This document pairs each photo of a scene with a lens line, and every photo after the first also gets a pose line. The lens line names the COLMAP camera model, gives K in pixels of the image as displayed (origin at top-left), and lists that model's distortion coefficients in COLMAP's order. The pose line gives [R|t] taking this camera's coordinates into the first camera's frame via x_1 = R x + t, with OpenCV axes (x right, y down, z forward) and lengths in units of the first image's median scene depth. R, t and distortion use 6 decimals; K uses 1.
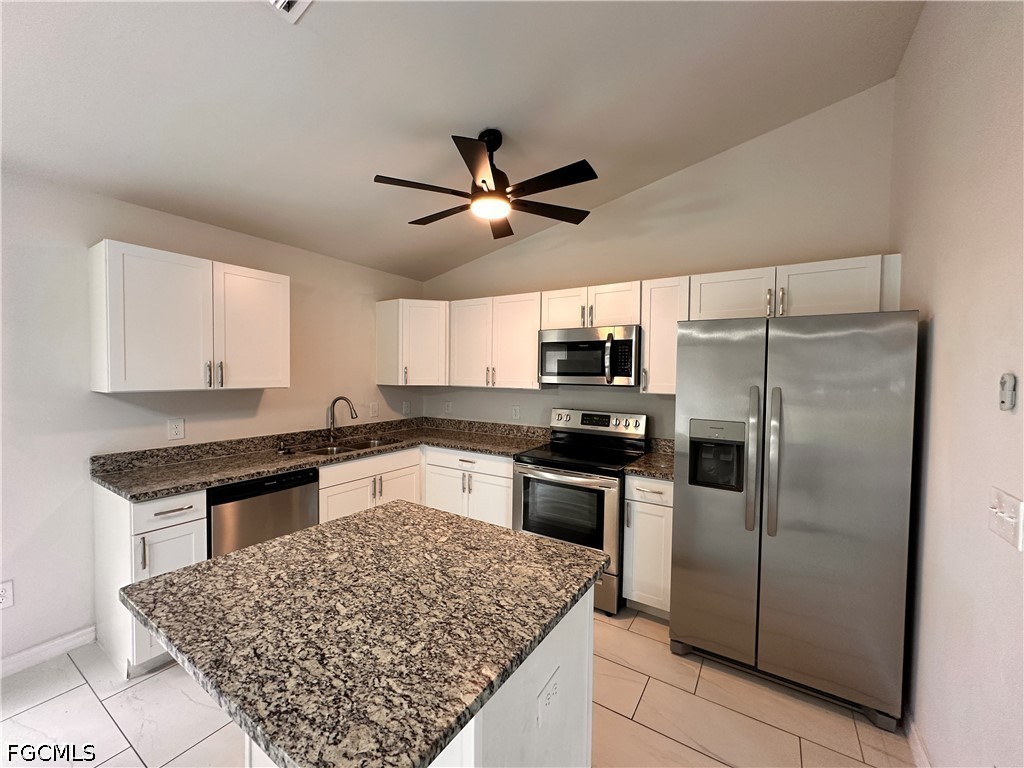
lens RADIAL K [[411.1, 0, 510.4], [0, 411.1, 385.1], [0, 0, 1]] dist [-0.000360, -0.000086]
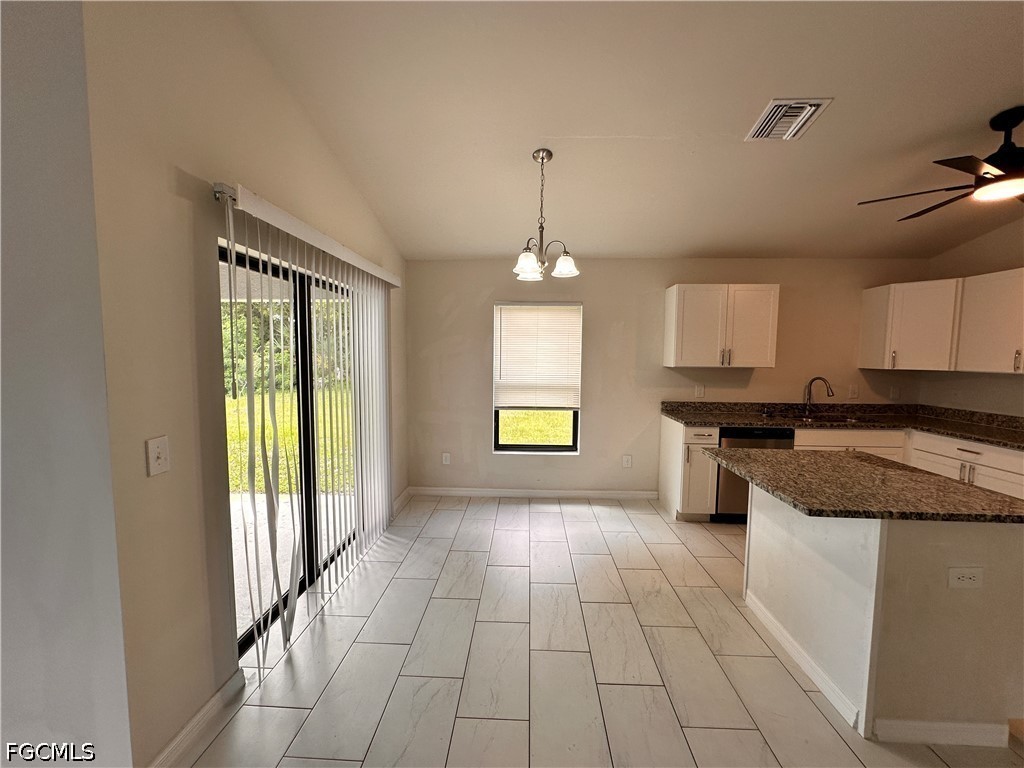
lens RADIAL K [[411.1, 0, 510.5], [0, 411.1, 387.6], [0, 0, 1]] dist [-0.000360, -0.000086]
pose [[0.505135, 0.062907, -0.860745, 0.169852], [-0.028947, 0.998014, 0.055952, 0.019137], [0.862555, -0.003348, 0.505953, -0.384816]]
